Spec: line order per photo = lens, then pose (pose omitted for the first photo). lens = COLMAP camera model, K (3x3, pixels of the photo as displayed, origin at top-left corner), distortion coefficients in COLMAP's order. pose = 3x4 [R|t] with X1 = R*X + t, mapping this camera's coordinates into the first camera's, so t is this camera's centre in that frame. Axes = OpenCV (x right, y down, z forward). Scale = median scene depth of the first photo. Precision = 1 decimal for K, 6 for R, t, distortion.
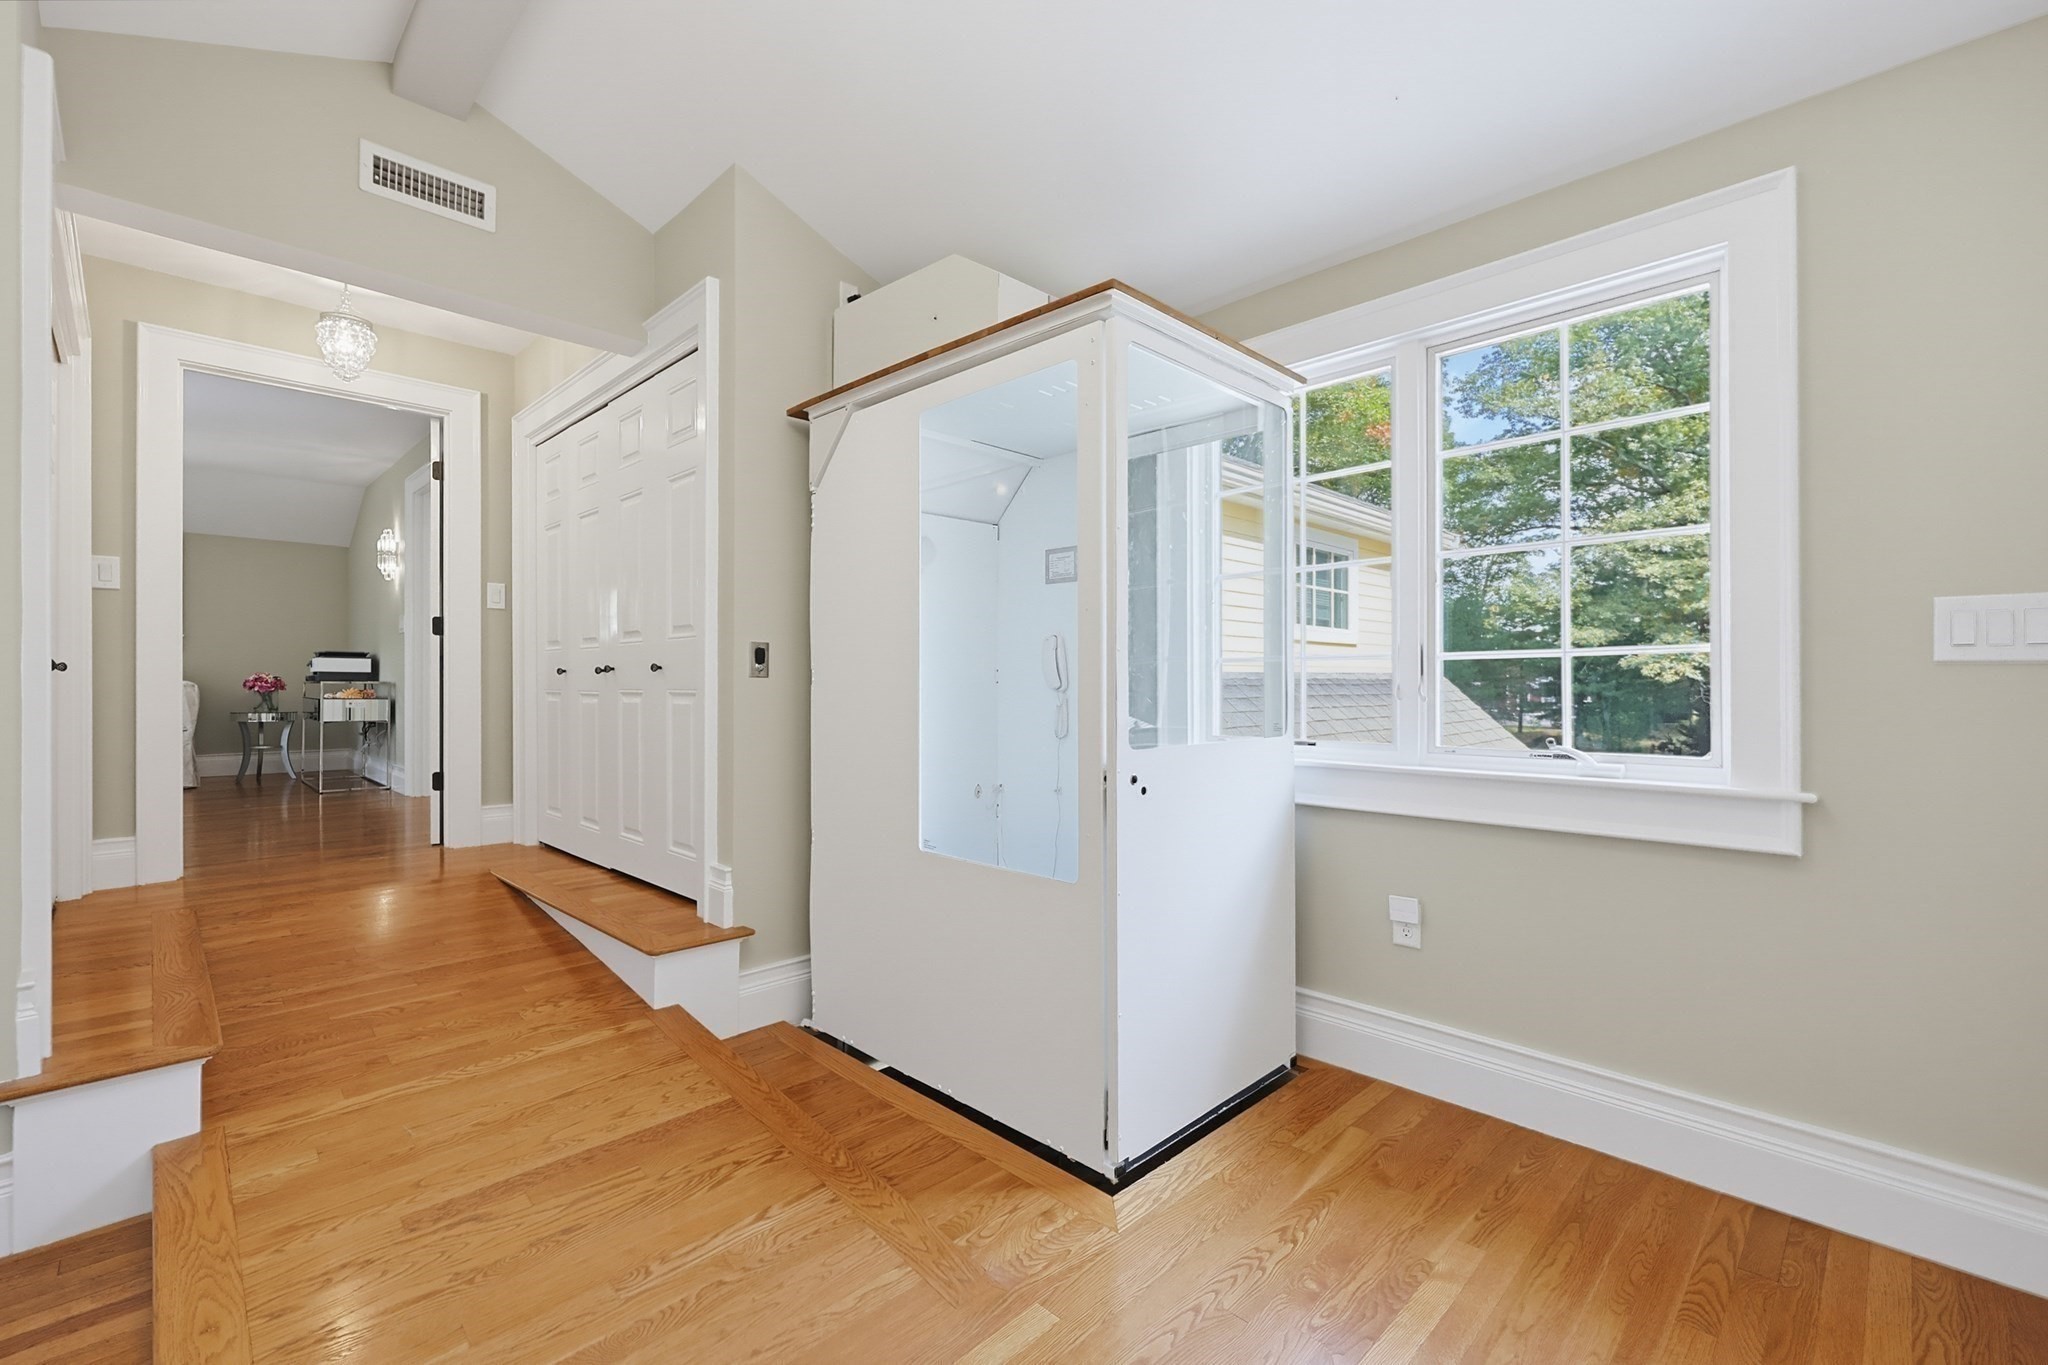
lens RADIAL K [[880.3, 0, 1027.1], [0, 880.3, 686.2], [0, 0, 1]] dist [-0.002728, -0.000303]
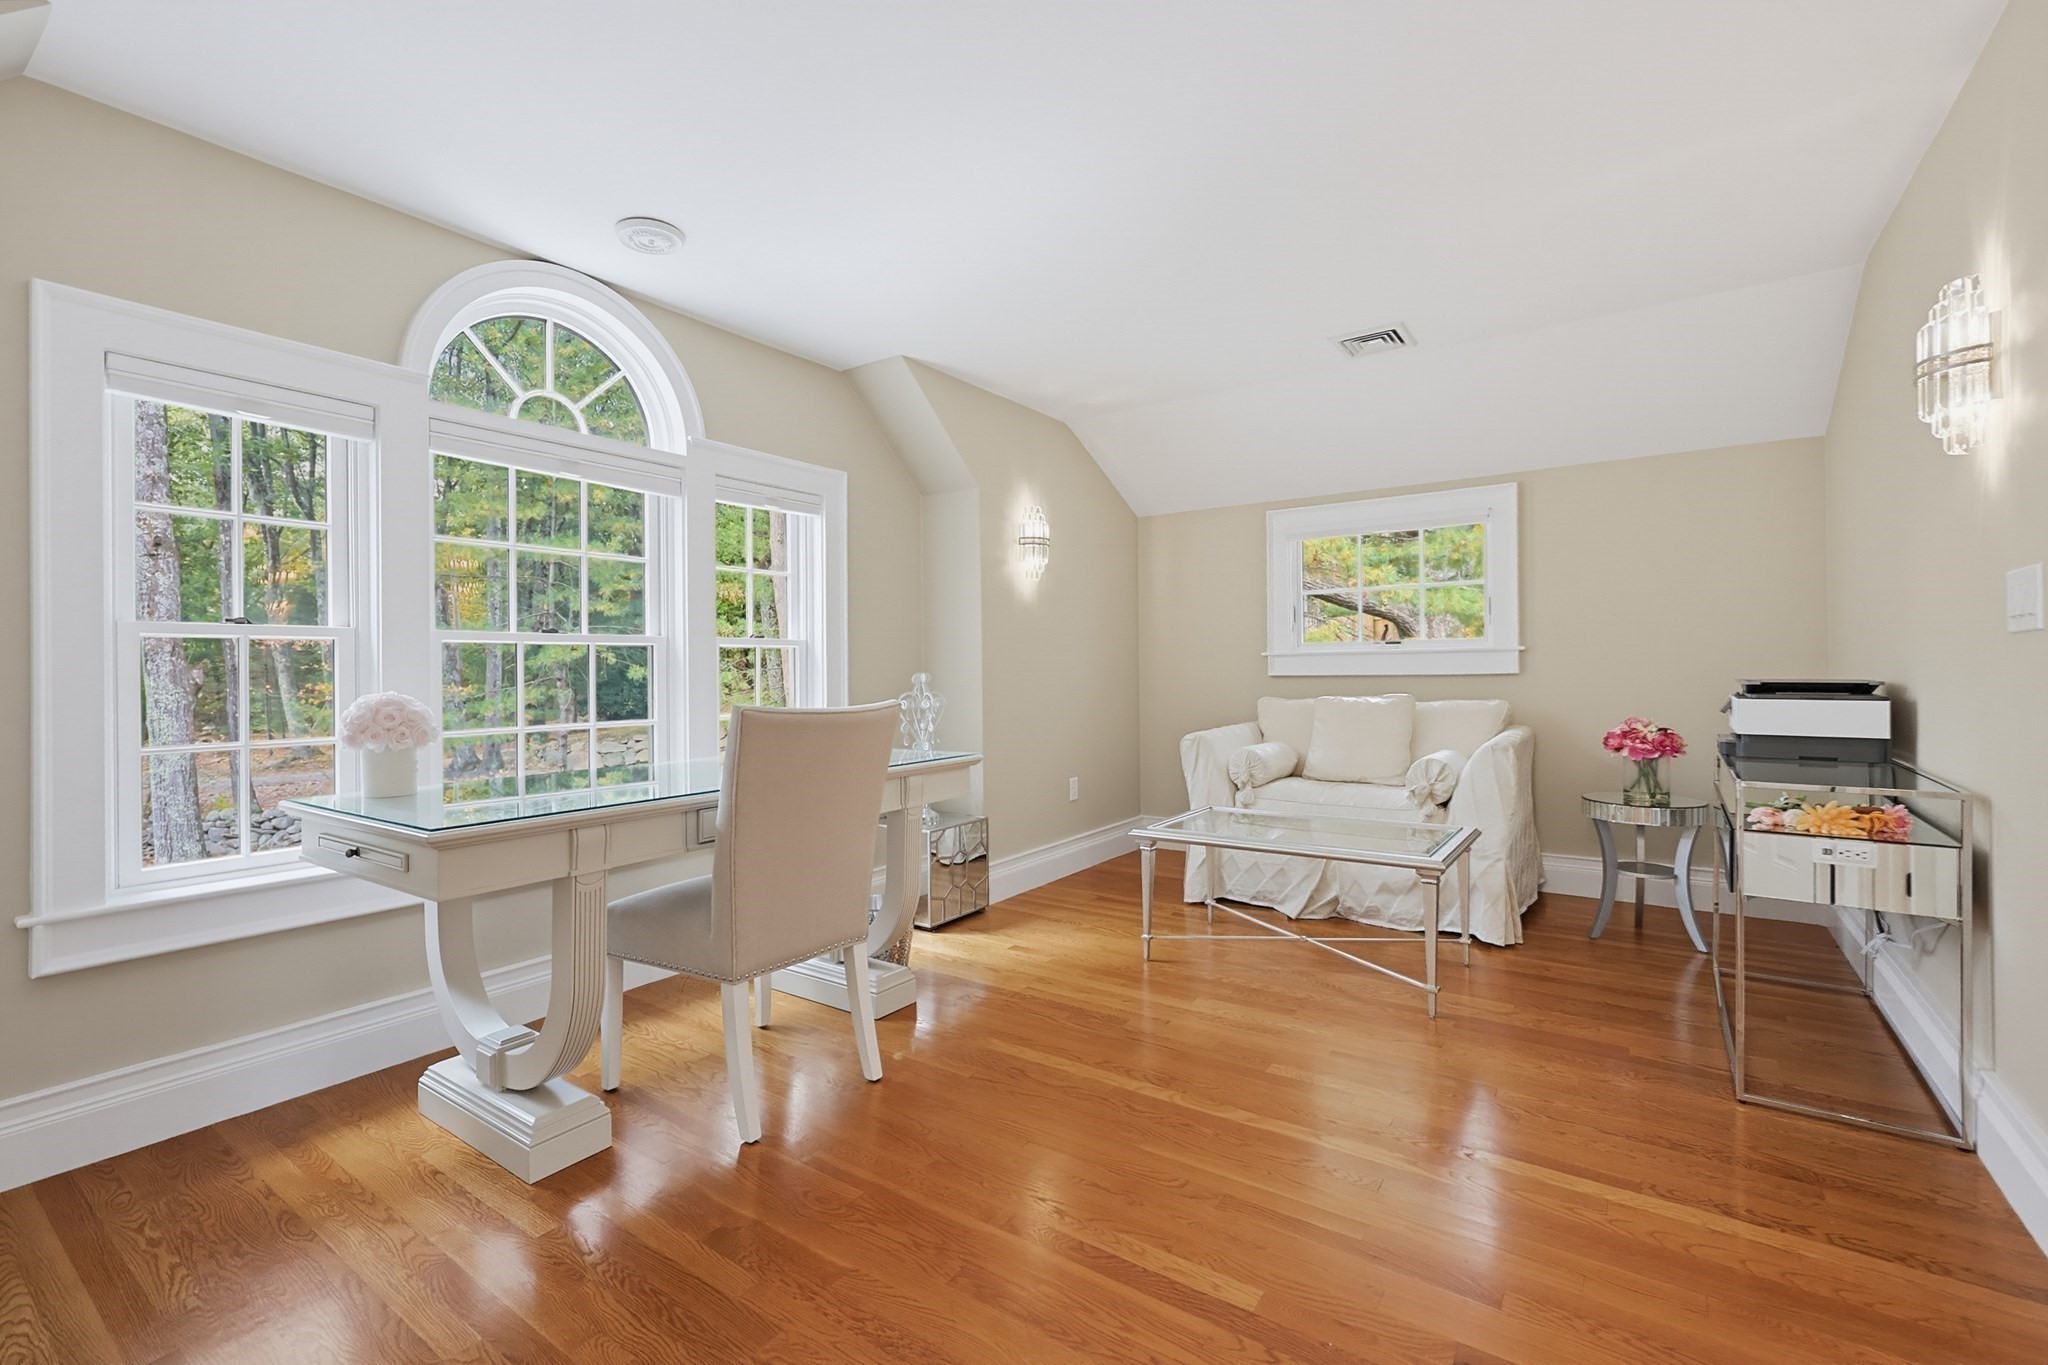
lens RADIAL K [[880.3, 0, 1027.4], [0, 880.3, 672.7], [0, 0, 1]] dist [-0.002728, -0.000303]
pose [[0.172590, 0.000773, -0.984993, -0.450997], [0.014725, 0.999886, 0.003365, -0.049640], [0.984884, -0.015084, 0.172559, 0.587943]]
